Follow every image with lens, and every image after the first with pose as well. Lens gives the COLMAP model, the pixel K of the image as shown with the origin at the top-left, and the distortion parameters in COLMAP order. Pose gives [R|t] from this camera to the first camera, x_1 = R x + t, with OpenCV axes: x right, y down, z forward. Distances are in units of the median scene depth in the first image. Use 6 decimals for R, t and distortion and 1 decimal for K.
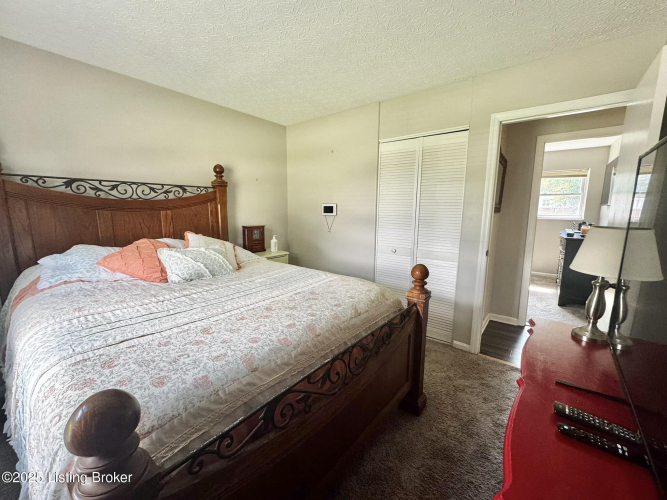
lens RADIAL K [[266.0, 0, 332.2], [0, 266.0, 249.1], [0, 0, 1]] dist [-0.009229, 0.000612]
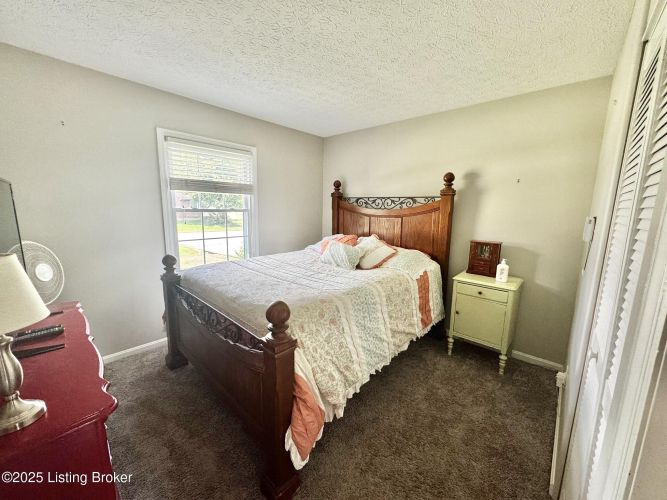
lens RADIAL K [[266.0, 0, 332.2], [0, 266.0, 249.1], [0, 0, 1]] dist [-0.009229, 0.000612]
pose [[-0.050777, 0.128873, -0.990360, 0.621153], [-0.185486, 0.973170, 0.136146, -0.111772], [0.981334, 0.190612, -0.025511, 0.727122]]
